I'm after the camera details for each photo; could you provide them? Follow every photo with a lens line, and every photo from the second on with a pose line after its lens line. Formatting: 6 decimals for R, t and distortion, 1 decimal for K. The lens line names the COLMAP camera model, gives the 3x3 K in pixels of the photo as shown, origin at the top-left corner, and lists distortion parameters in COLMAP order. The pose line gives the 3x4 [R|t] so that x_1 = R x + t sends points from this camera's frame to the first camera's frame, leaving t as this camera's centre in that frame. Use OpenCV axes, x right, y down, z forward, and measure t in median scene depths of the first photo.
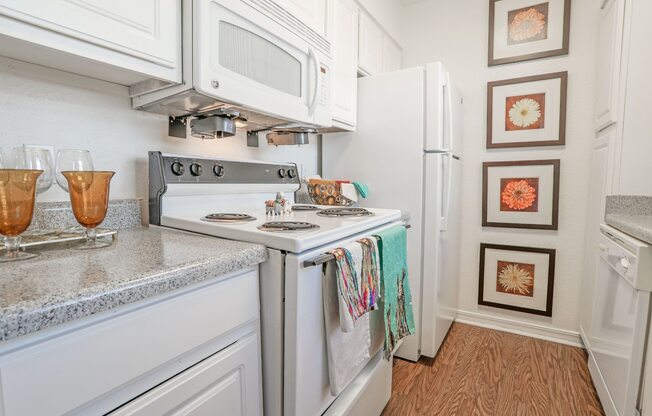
lens RADIAL K [[312.8, 0, 329.3], [0, 312.8, 203.9], [0, 0, 1]] dist [-0.059738, 0.019144]
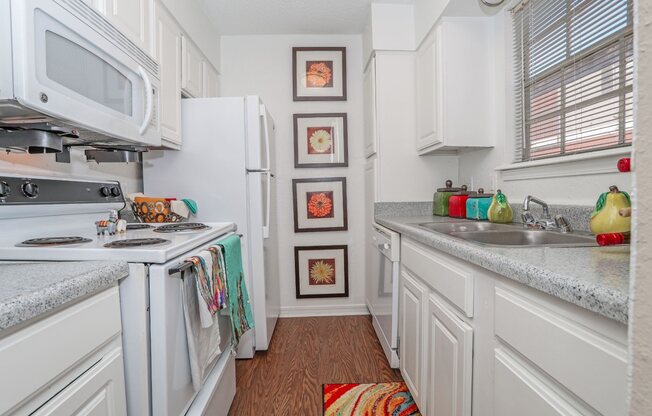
lens RADIAL K [[312.8, 0, 327.9], [0, 312.8, 207.2], [0, 0, 1]] dist [-0.059738, 0.019144]
pose [[0.830537, -0.042540, 0.555336, -0.089471], [0.062765, 0.997876, -0.017430, 0.005414], [-0.553415, 0.049333, 0.831443, -0.111114]]
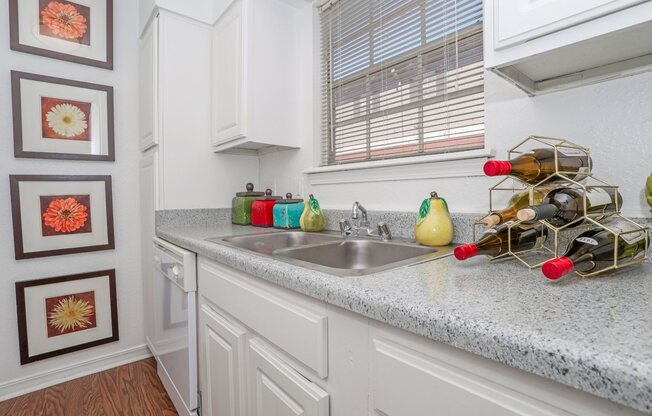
lens RADIAL K [[312.8, 0, 326.6], [0, 312.8, 203.3], [0, 0, 1]] dist [-0.059738, 0.019144]
pose [[0.307783, -0.032604, 0.950898, 0.053111], [0.083224, 0.996505, 0.007230, -0.009656], [-0.947810, 0.076913, 0.309421, 0.064682]]
